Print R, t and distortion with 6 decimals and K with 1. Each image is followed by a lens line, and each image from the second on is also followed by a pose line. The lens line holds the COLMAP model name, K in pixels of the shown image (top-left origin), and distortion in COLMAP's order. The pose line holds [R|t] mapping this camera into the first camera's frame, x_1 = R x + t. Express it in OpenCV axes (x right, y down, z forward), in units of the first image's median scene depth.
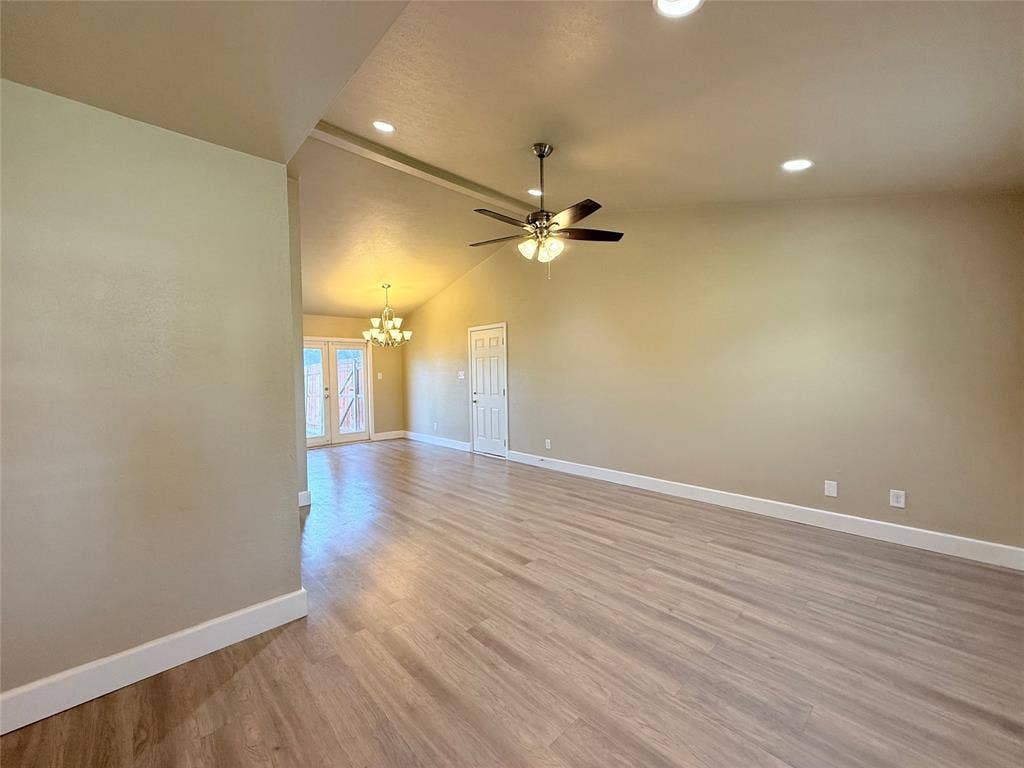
lens RADIAL K [[406.6, 0, 505.0], [0, 406.6, 383.6], [0, 0, 1]] dist [-0.003432, 0.000683]
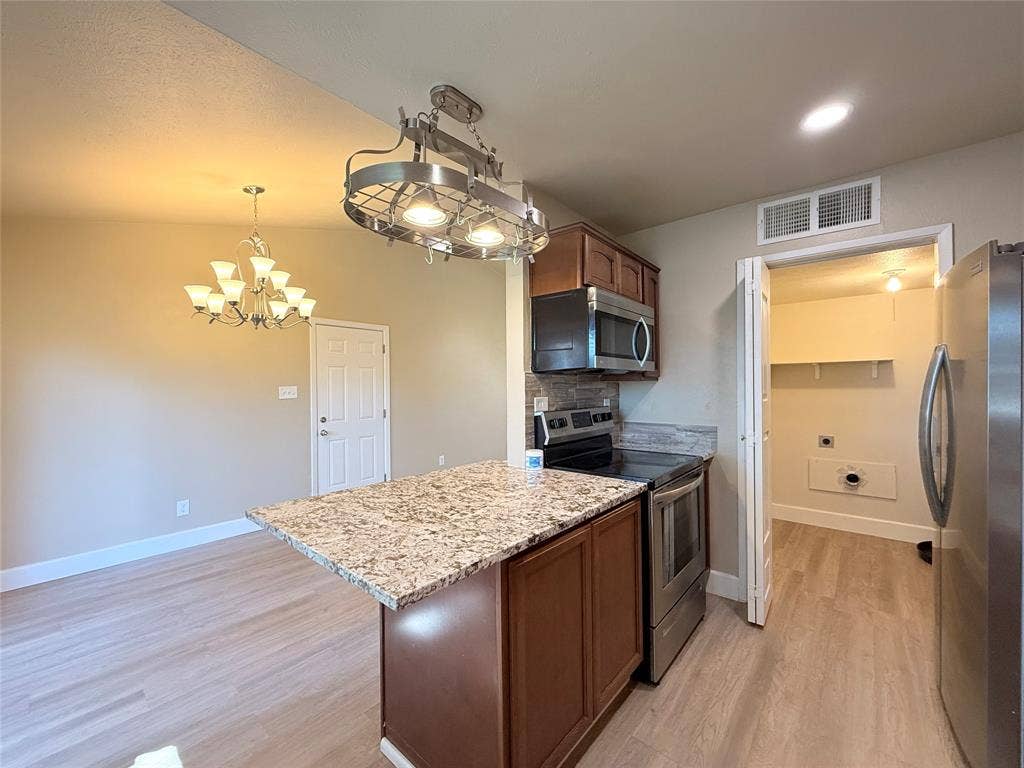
lens RADIAL K [[406.6, 0, 511.6], [0, 406.6, 386.6], [0, 0, 1]] dist [-0.003432, 0.000683]
pose [[-0.121743, 0.011896, 0.992490, -0.819593], [0.036120, 0.999319, -0.007547, -0.015520], [-0.991904, 0.034930, -0.122090, 0.848859]]
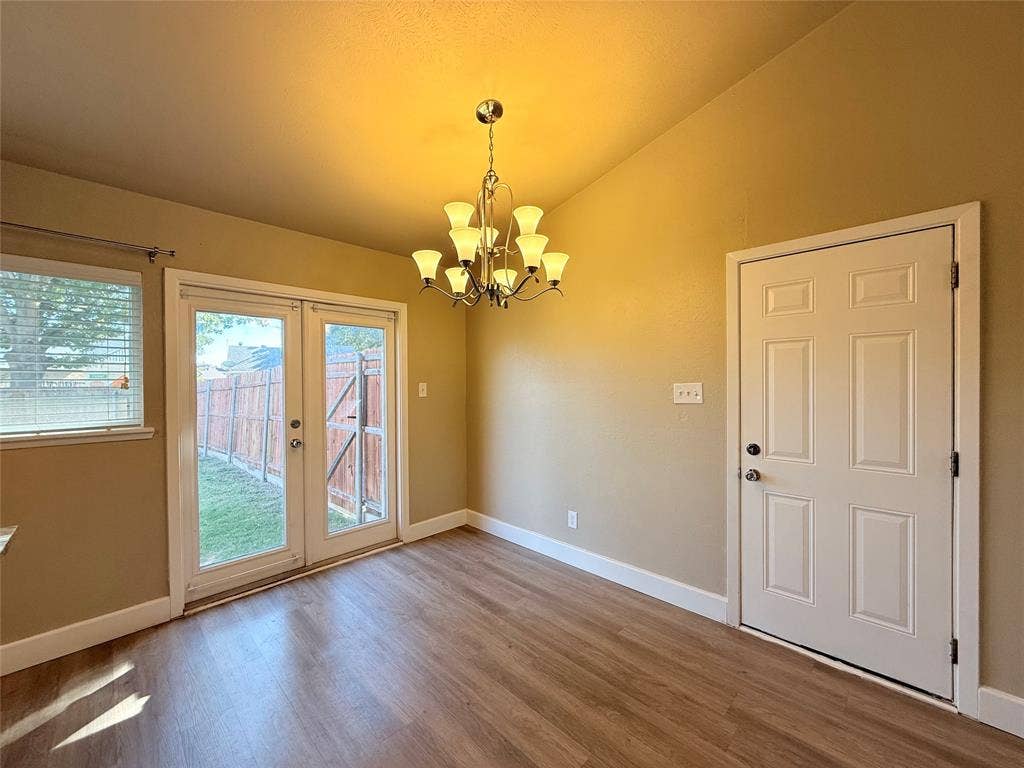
lens RADIAL K [[406.6, 0, 516.1], [0, 406.6, 382.5], [0, 0, 1]] dist [-0.003432, 0.000683]
pose [[0.998532, 0.010761, 0.053088, -0.308163], [-0.009565, 0.999696, -0.022735, -0.023477], [-0.053316, 0.022194, 0.998331, 0.742884]]
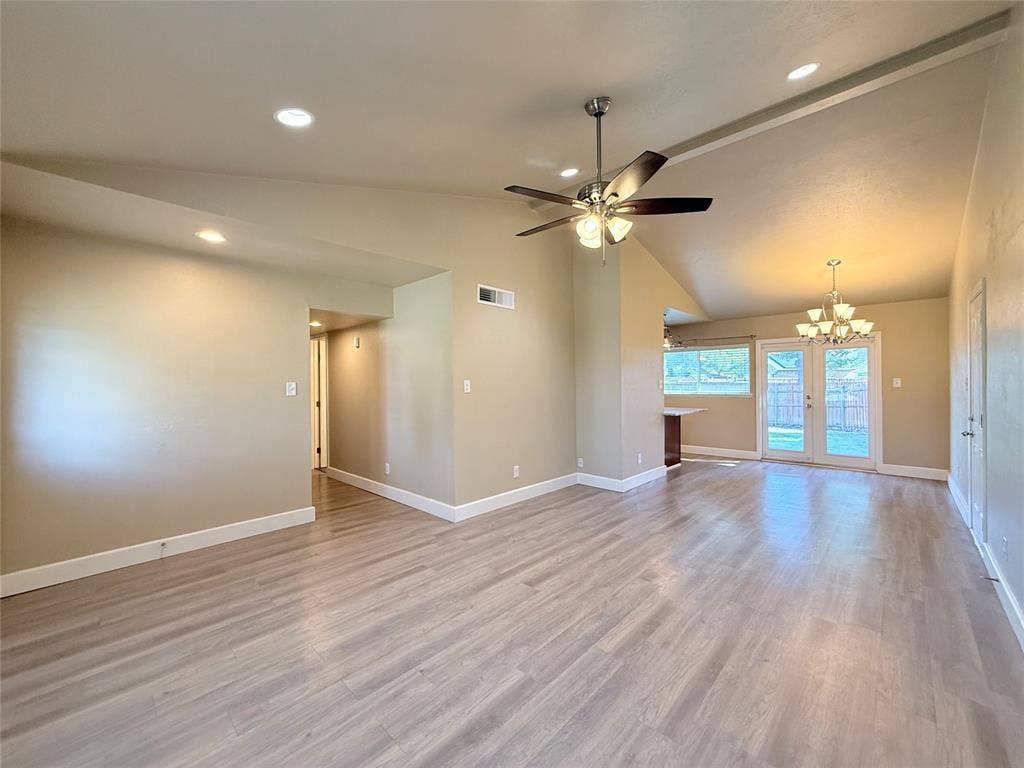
lens RADIAL K [[406.6, 0, 516.9], [0, 406.6, 382.3], [0, 0, 1]] dist [-0.003432, 0.000683]
pose [[0.066625, 0.010979, -0.997718, 0.453888], [-0.016747, 0.999811, 0.009884, -0.020553], [0.997638, 0.016050, 0.066796, 0.407530]]
